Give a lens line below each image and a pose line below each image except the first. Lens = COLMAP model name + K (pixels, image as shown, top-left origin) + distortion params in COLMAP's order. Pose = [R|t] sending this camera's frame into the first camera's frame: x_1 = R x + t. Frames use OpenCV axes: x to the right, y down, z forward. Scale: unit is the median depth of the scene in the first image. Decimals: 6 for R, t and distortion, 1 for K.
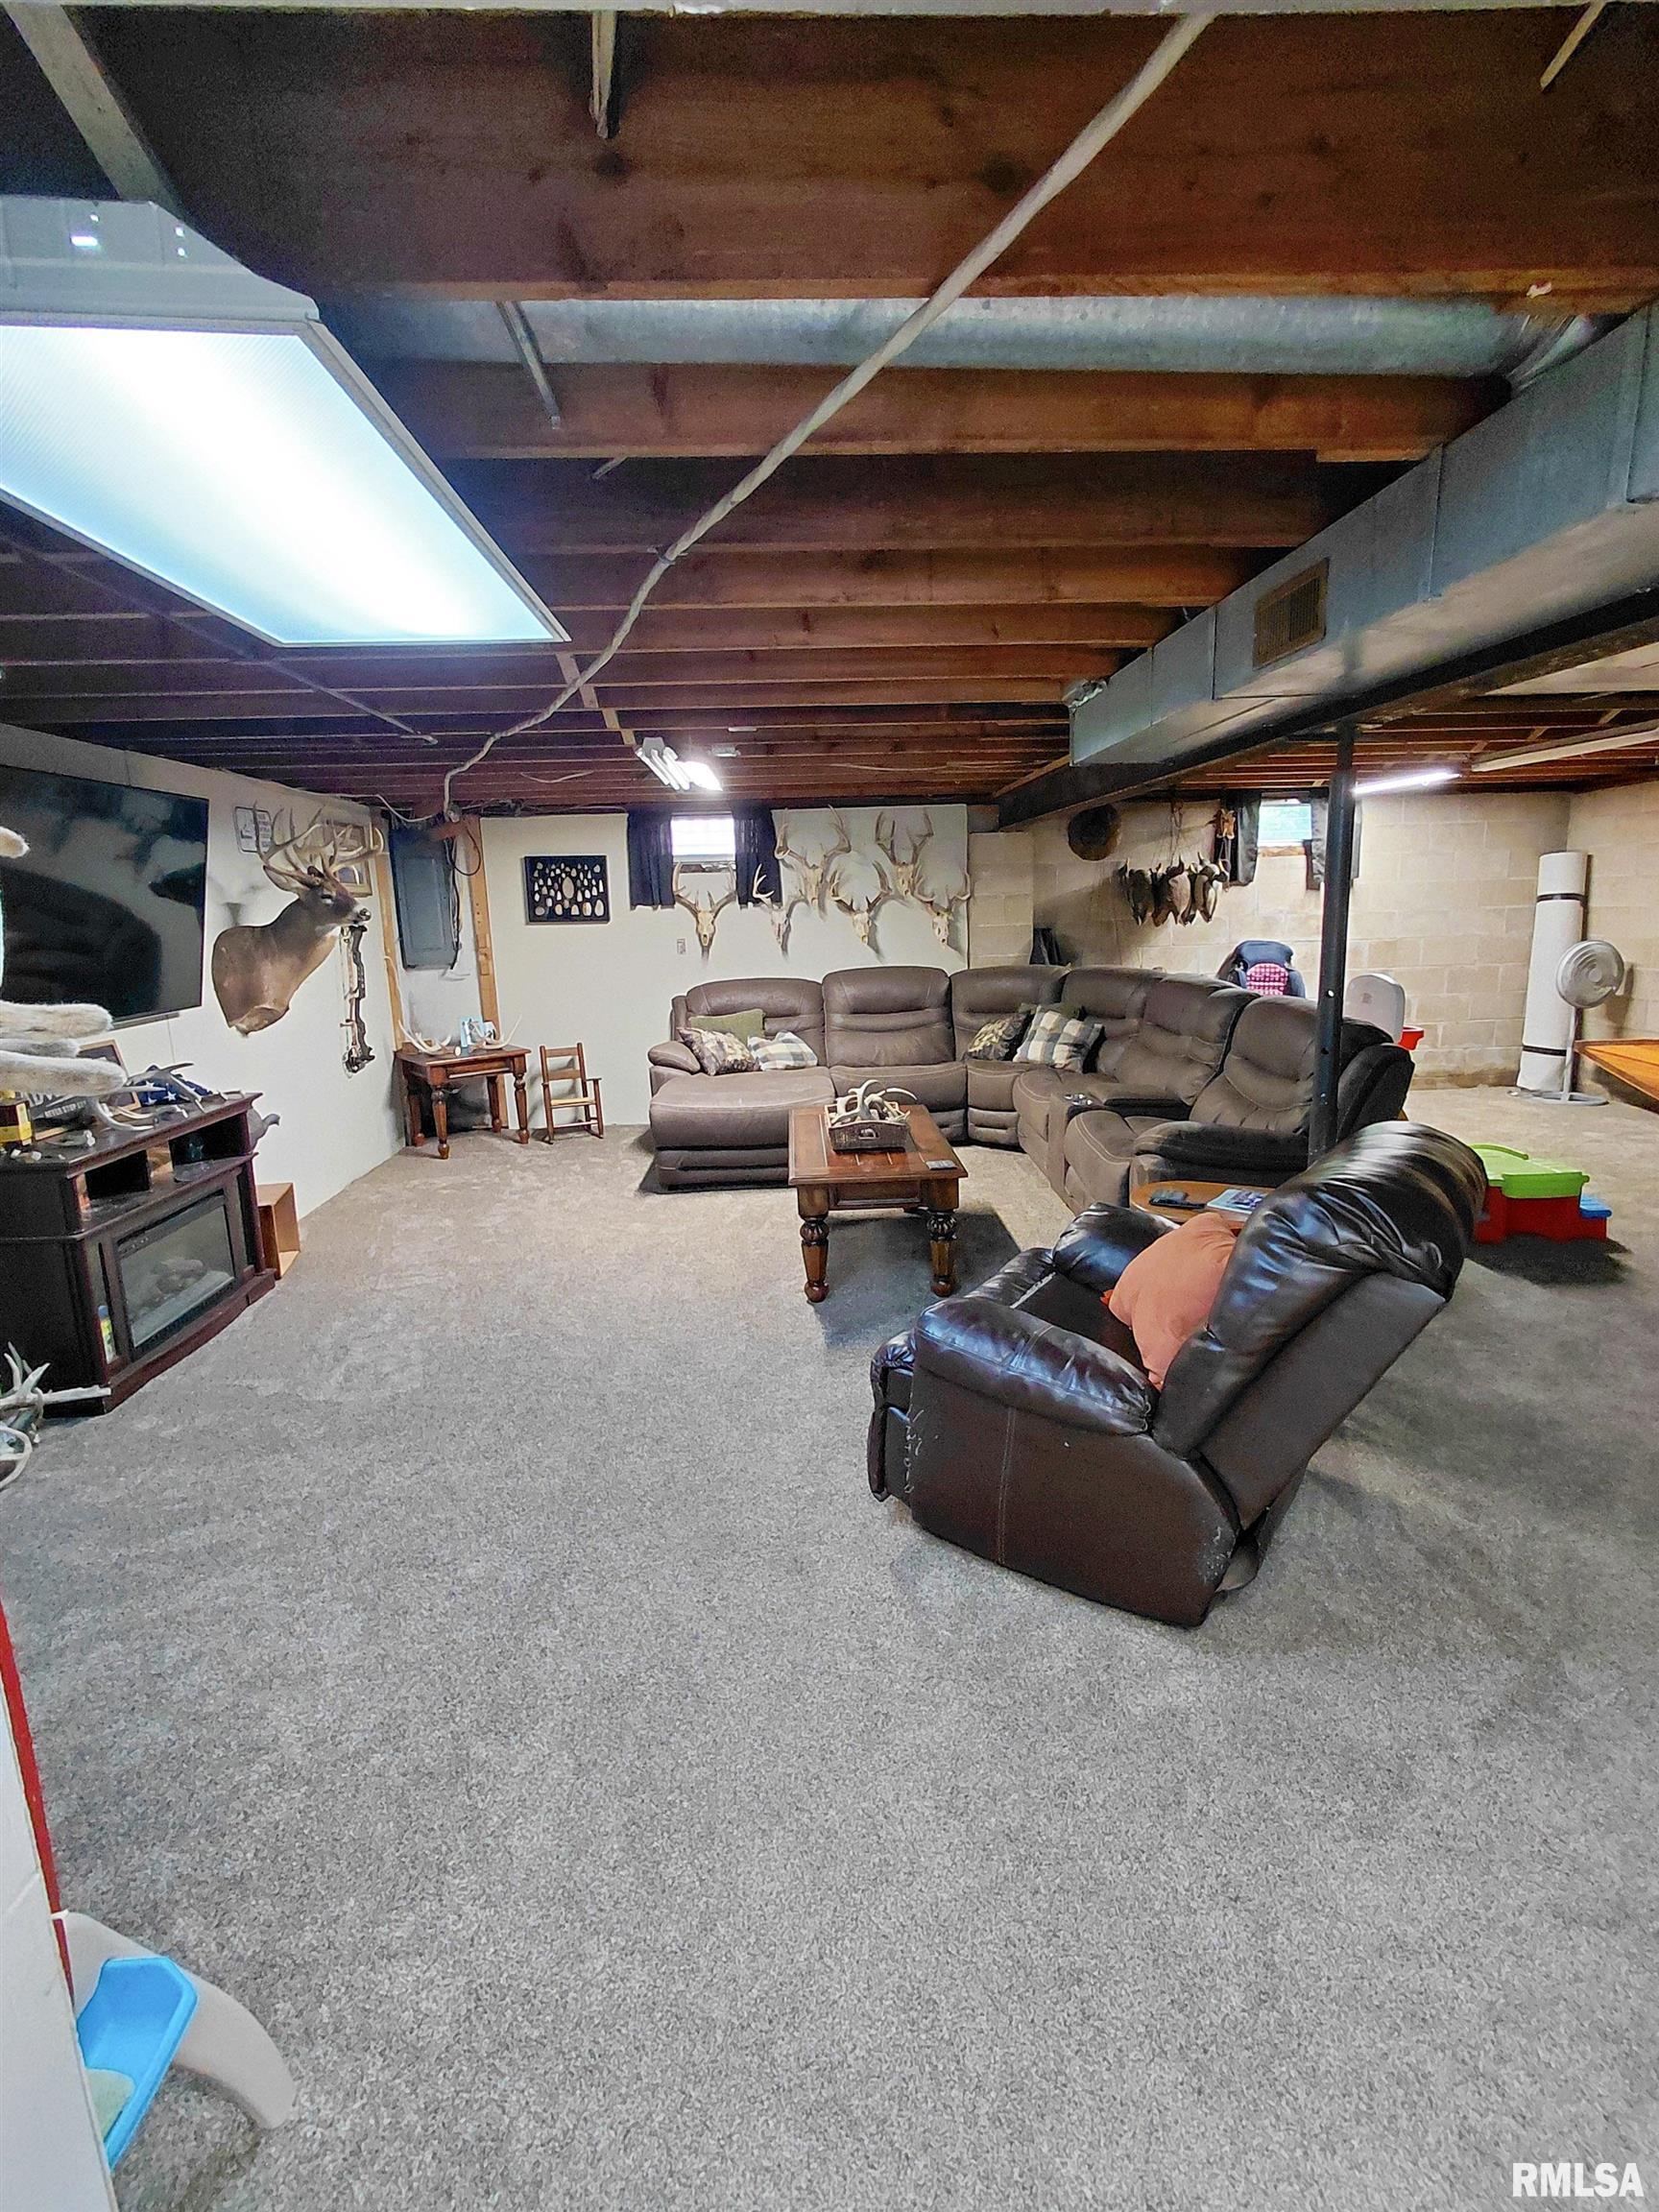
lens RADIAL K [[1029.5, 0, 839.9], [0, 1029.5, 1086.6], [0, 0, 1]] dist [-0.005520, 0.005968]
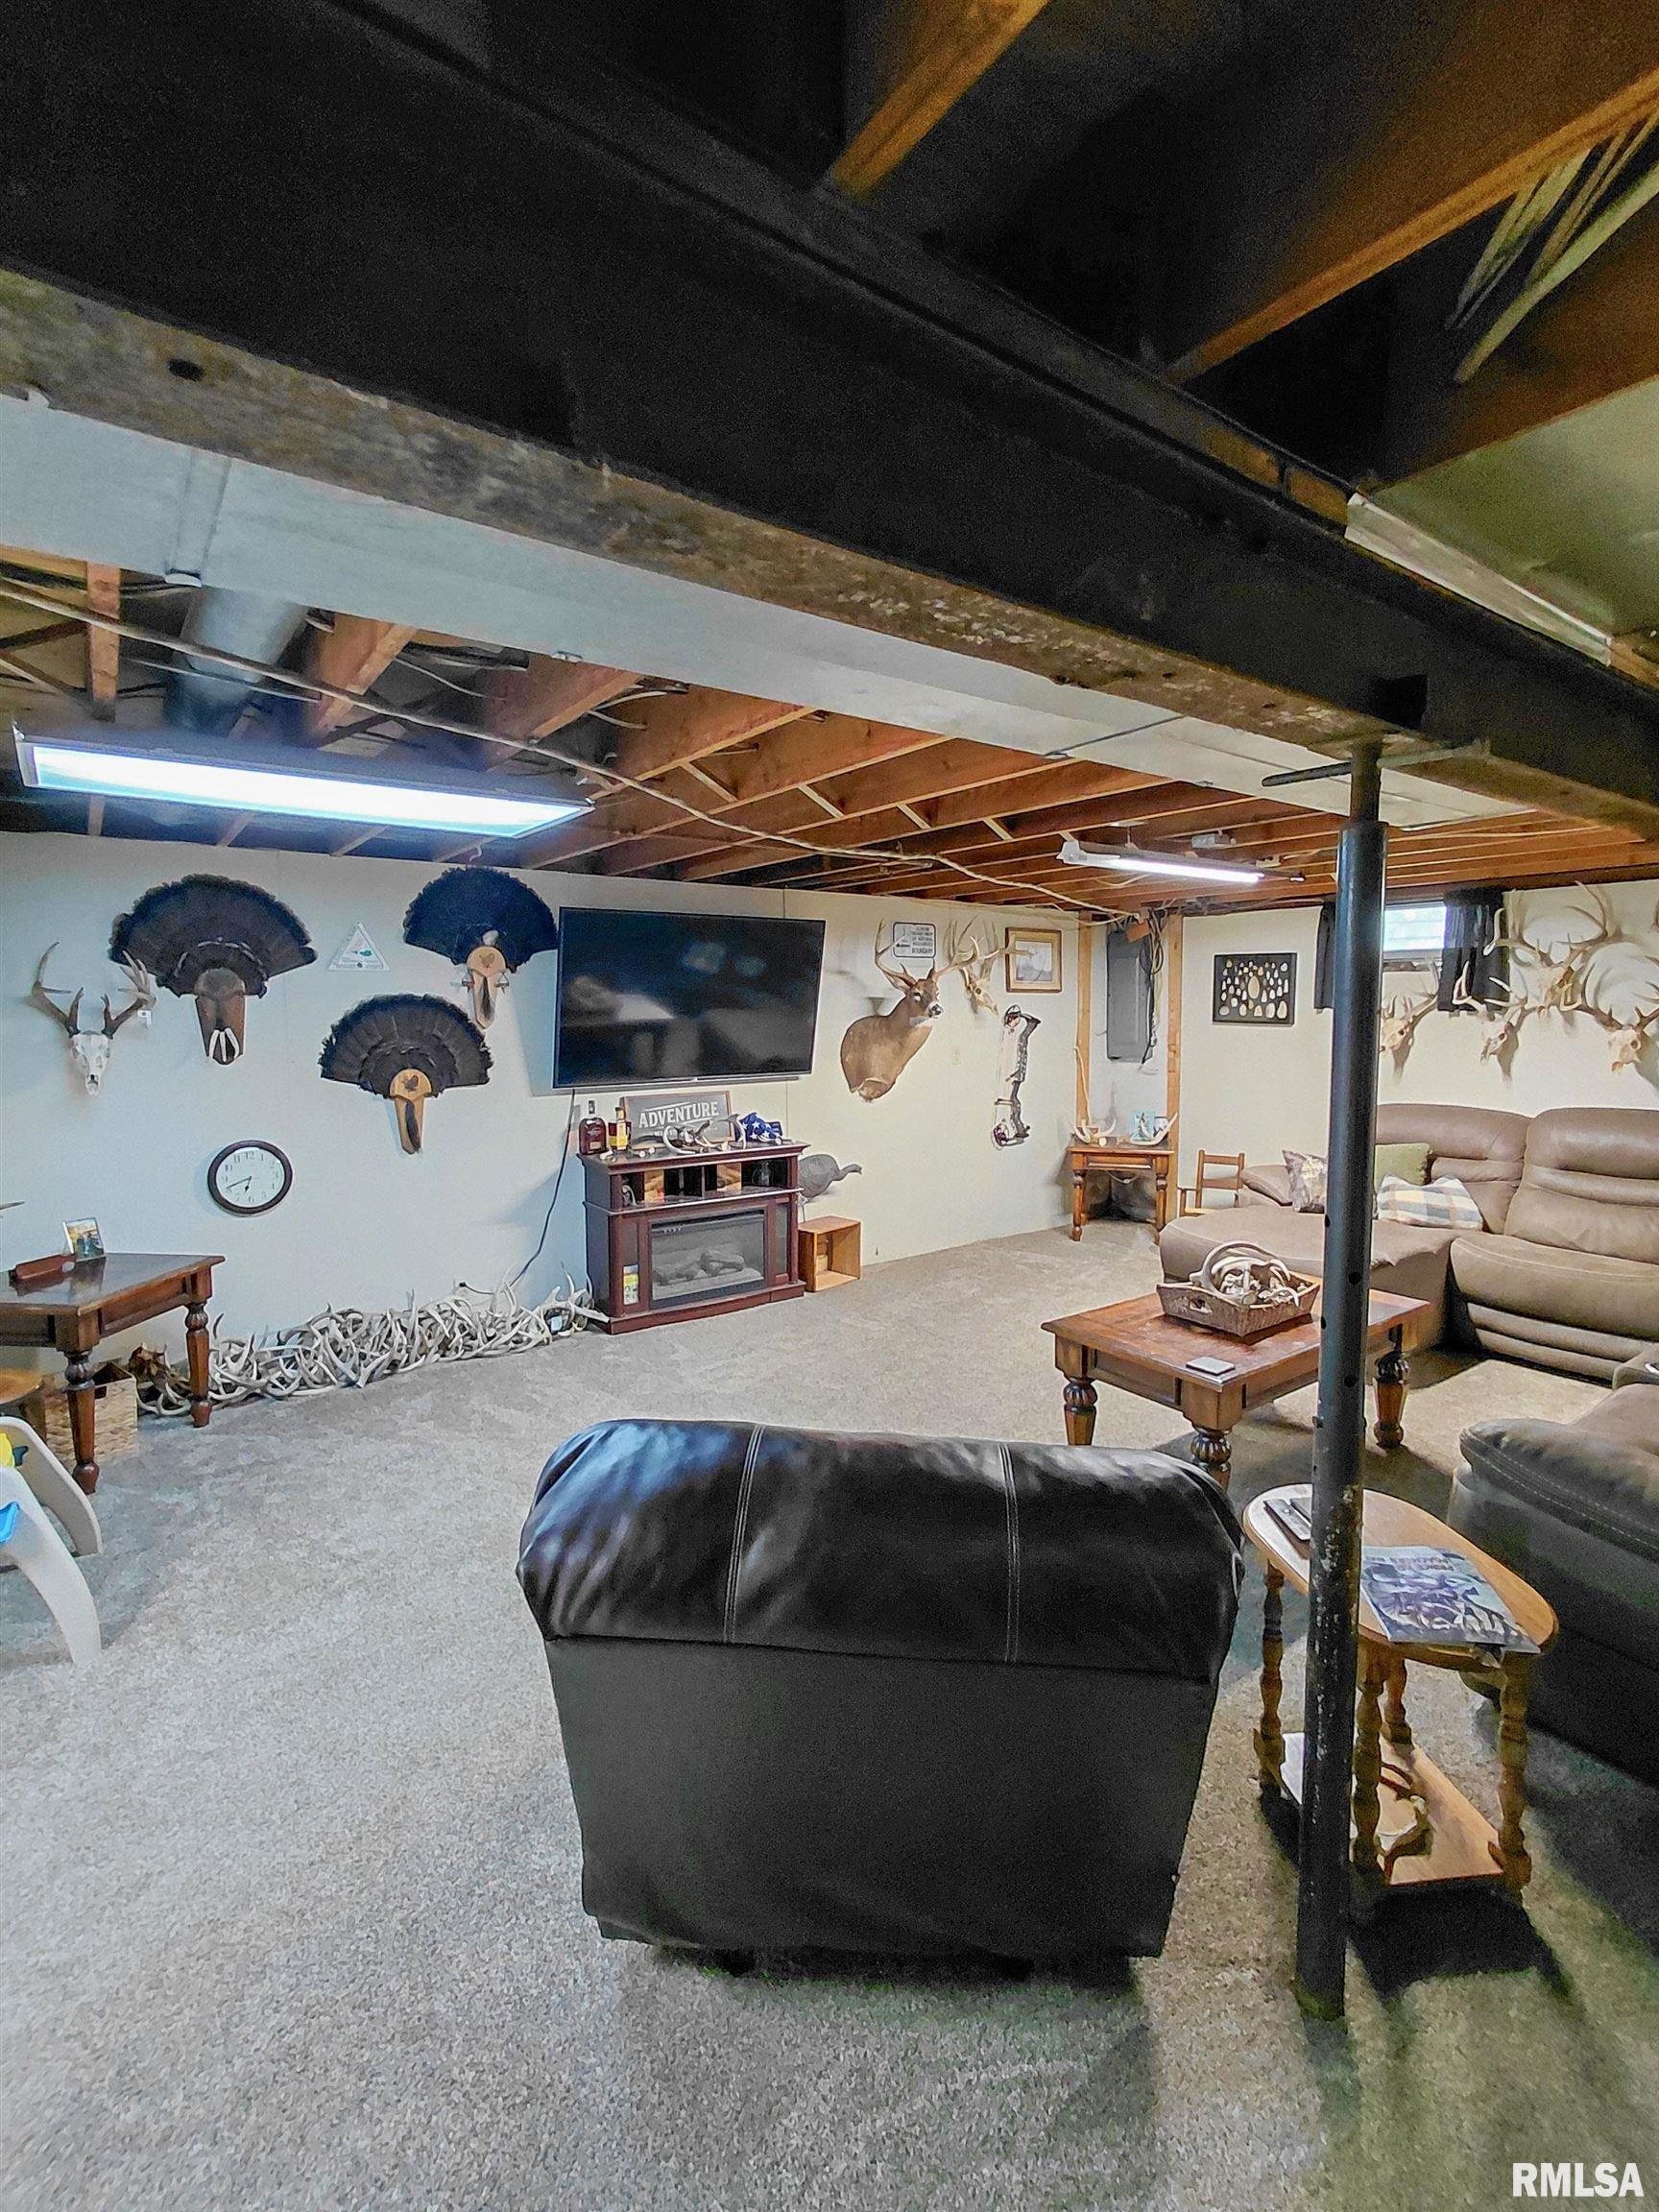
lens RADIAL K [[1029.5, 0, 838.2], [0, 1029.5, 1086.8], [0, 0, 1]] dist [-0.005520, 0.005968]
pose [[0.537966, 0.097770, -0.837278, 0.721899], [-0.165609, 0.986153, 0.008747, -0.112089], [0.826539, 0.133955, 0.546708, 0.428469]]
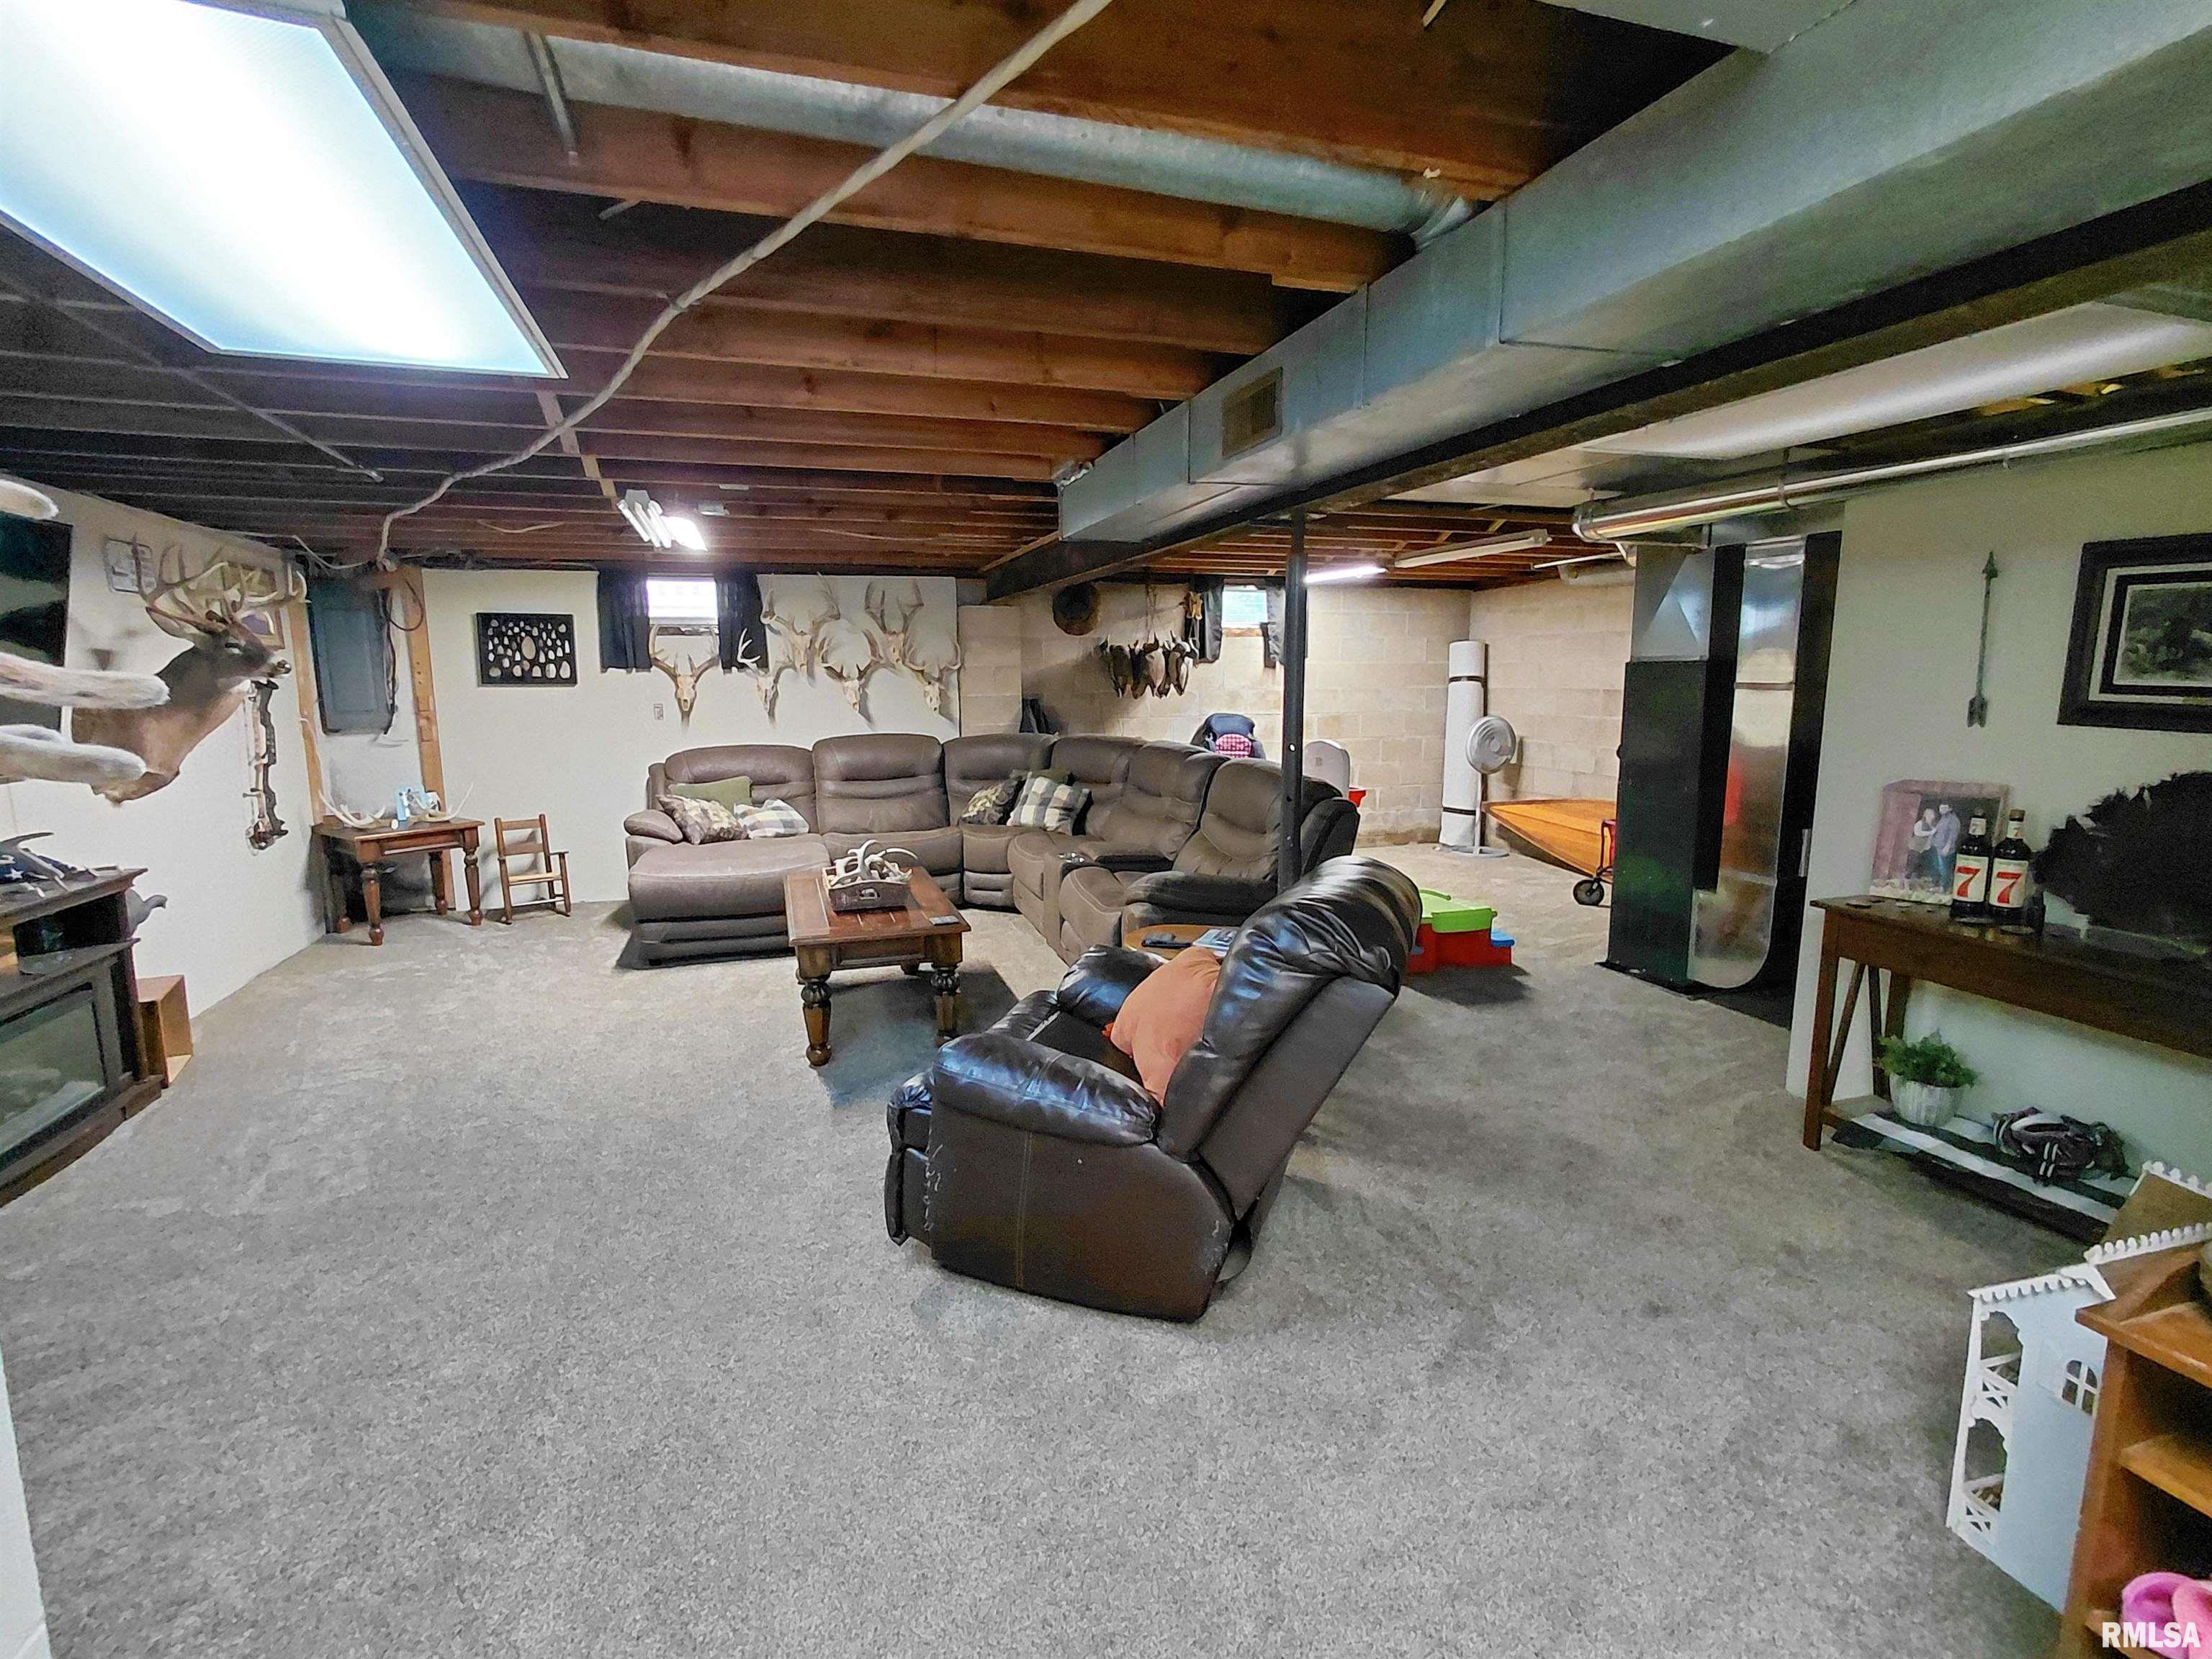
lens RADIAL K [[1029.5, 0, 1083.1], [0, 1029.5, 821.1], [0, 0, 1]] dist [-0.005520, 0.005968]
pose [[0.968788, -0.013062, 0.247547, -0.024483], [0.023493, 0.998954, -0.039234, 0.025704], [-0.246775, 0.043825, 0.968081, -0.033065]]
